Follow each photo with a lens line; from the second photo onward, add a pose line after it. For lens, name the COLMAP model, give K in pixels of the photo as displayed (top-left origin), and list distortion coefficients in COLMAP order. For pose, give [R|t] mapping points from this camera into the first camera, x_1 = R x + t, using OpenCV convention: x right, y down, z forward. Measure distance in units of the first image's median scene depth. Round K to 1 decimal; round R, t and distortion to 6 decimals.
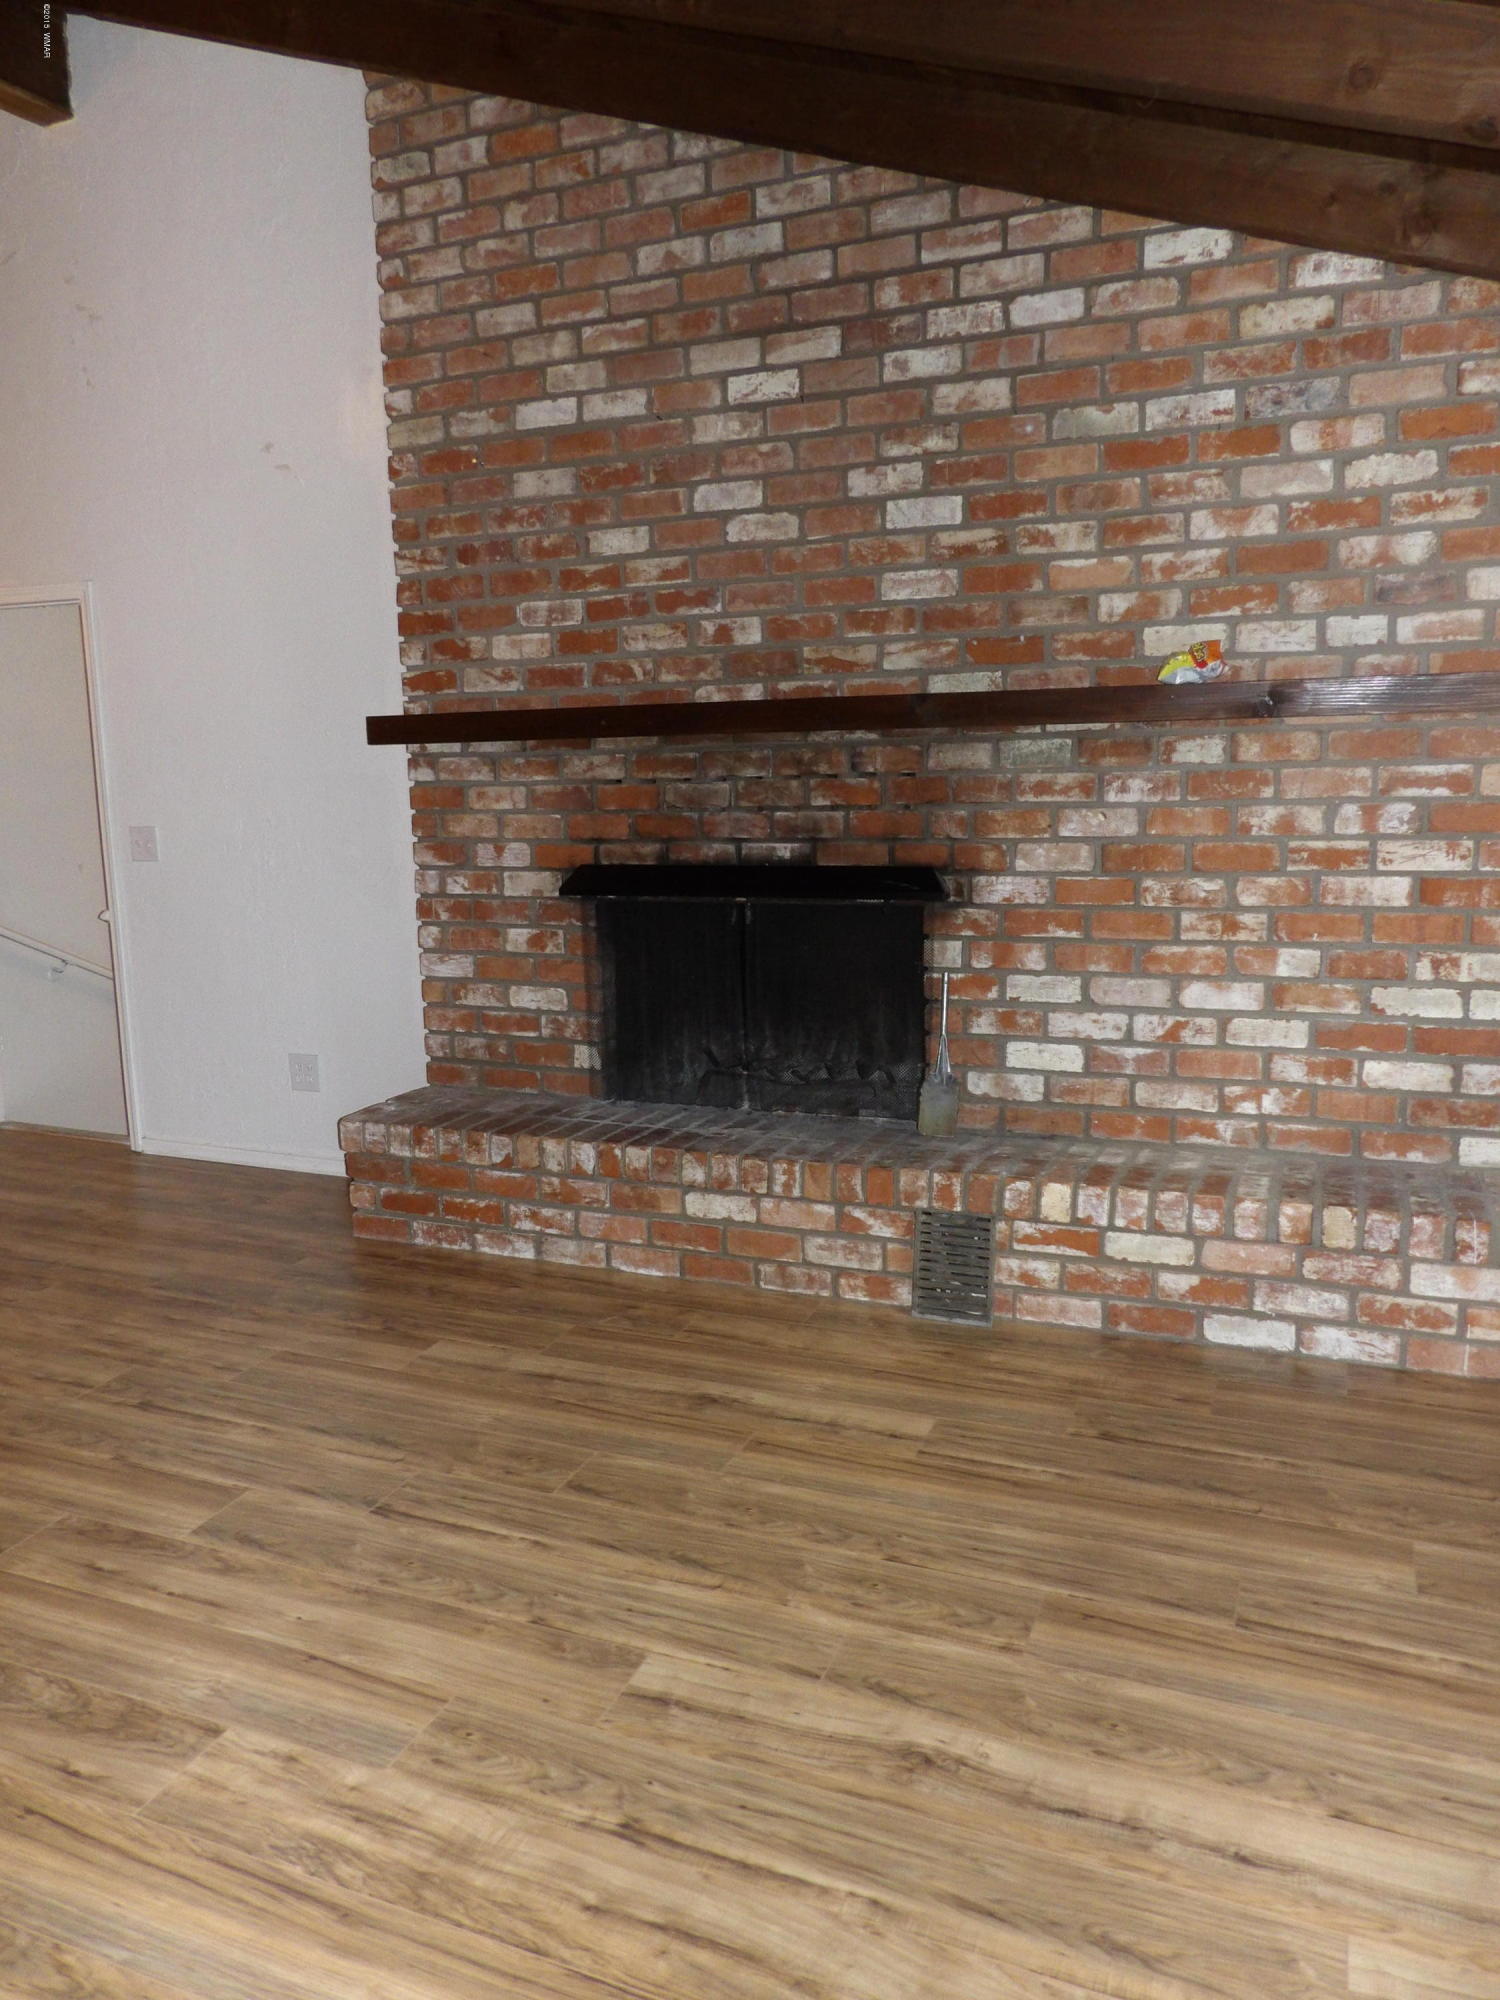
lens RADIAL K [[1437.5, 0, 750.0], [0, 1437.5, 1000.0], [0, 0, 1]] dist [-0.042172, 0.052681]
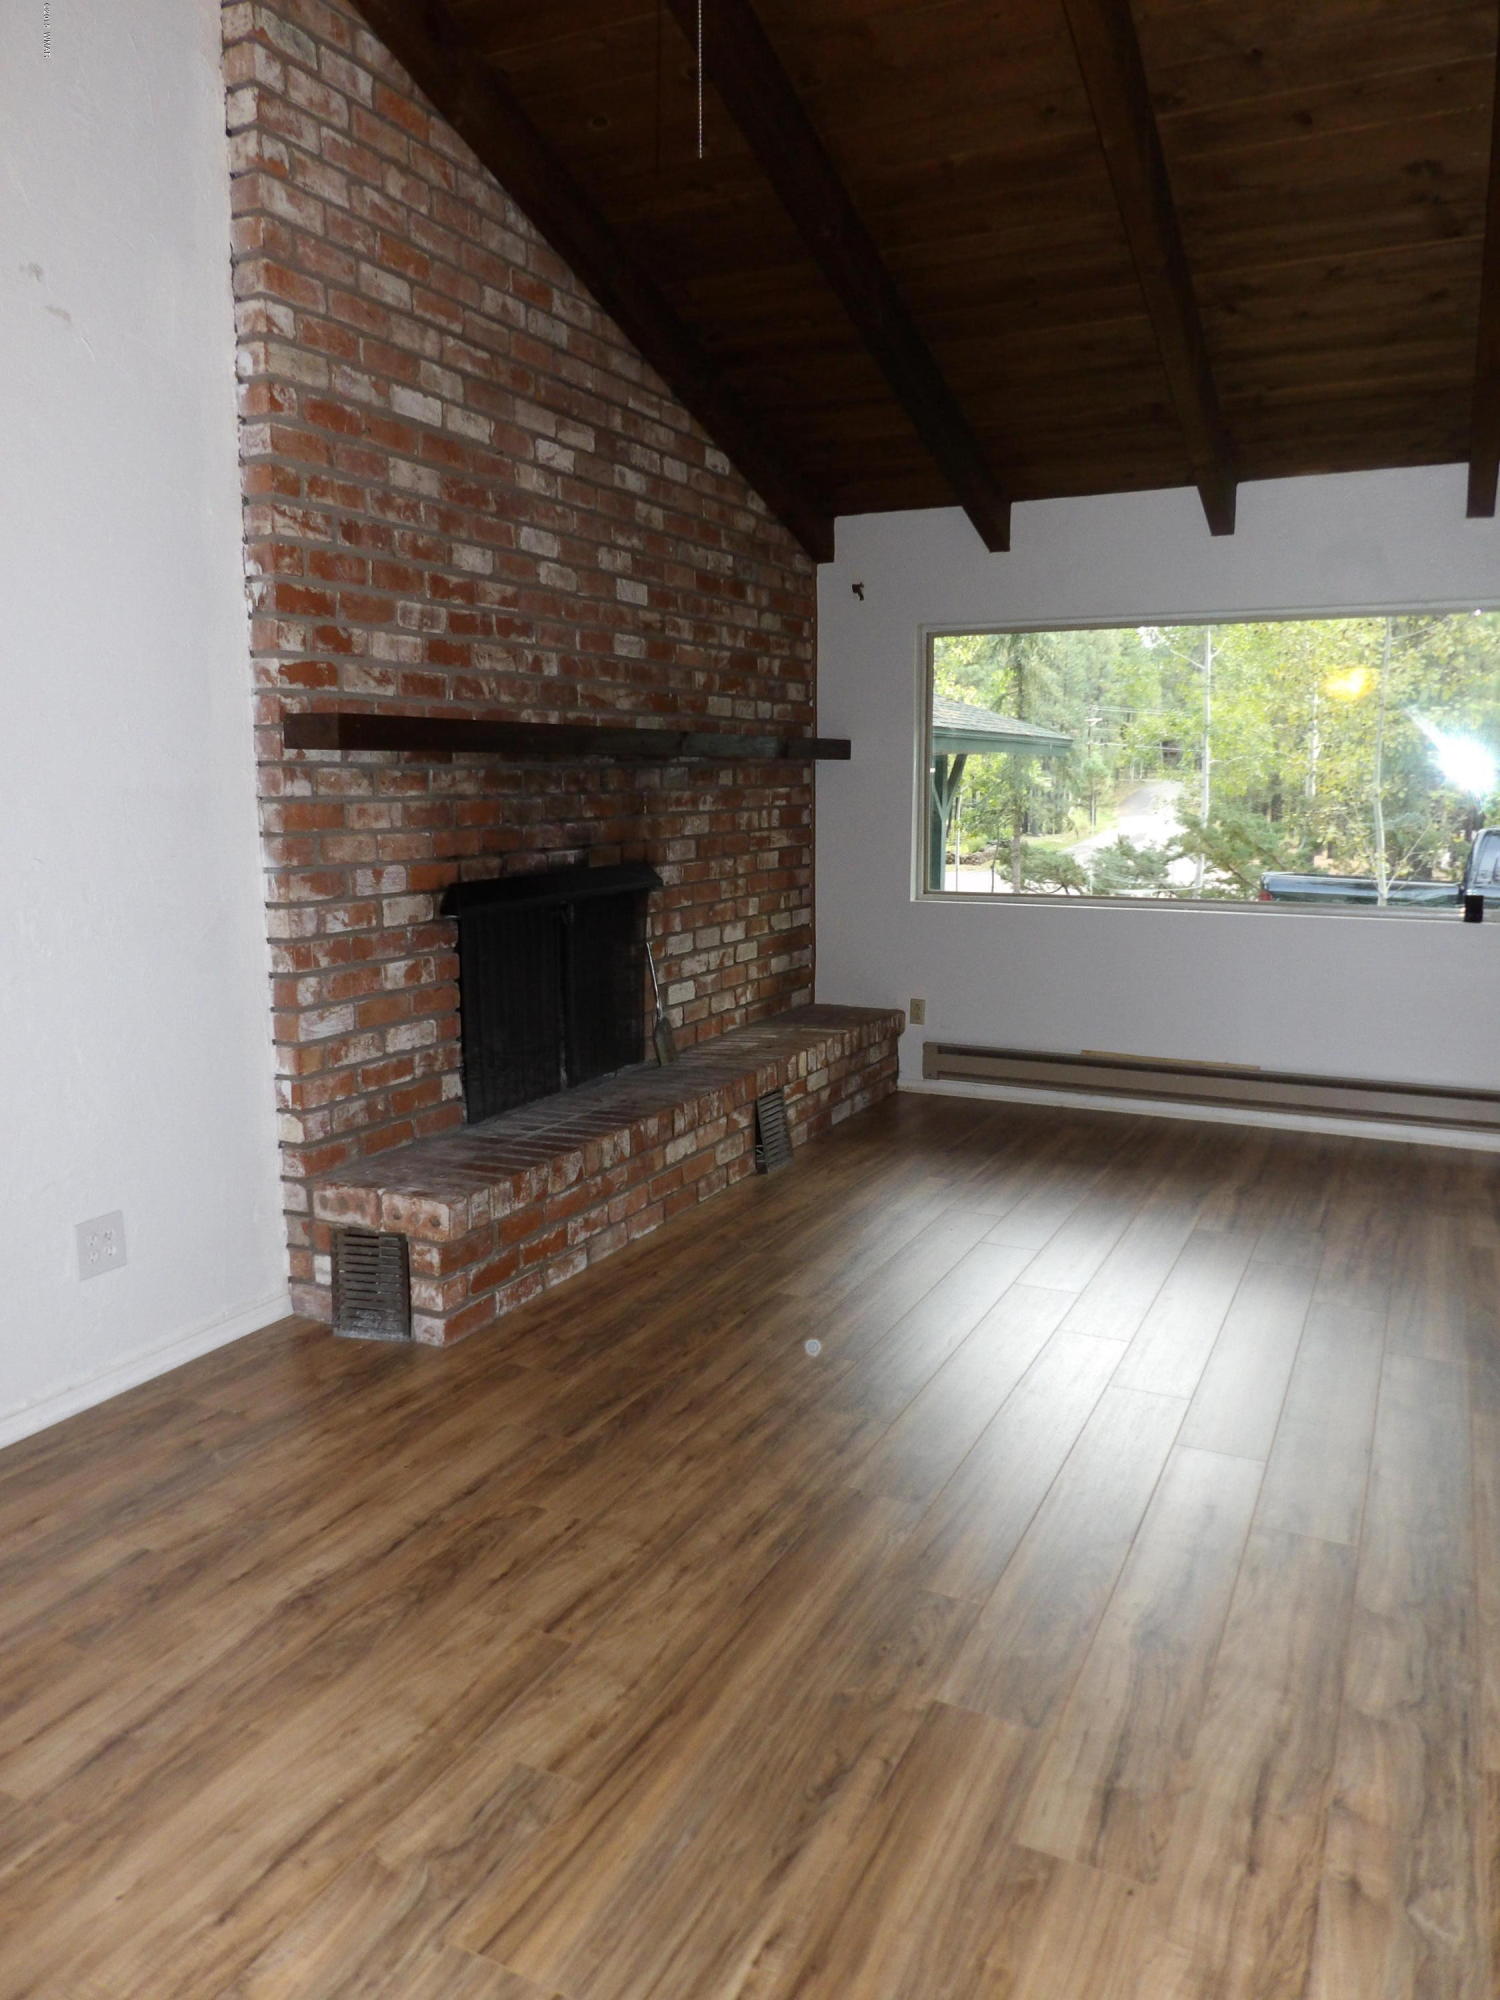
lens RADIAL K [[1439.7, 0, 750.0], [0, 1439.7, 1000.0], [0, 0, 1]] dist [-0.049198, 0.062776]
pose [[0.055496, -0.129146, 0.990072, -1.122708], [0.171388, 0.978114, 0.117979, -0.102380], [-0.983639, 0.163139, 0.076415, 0.783749]]
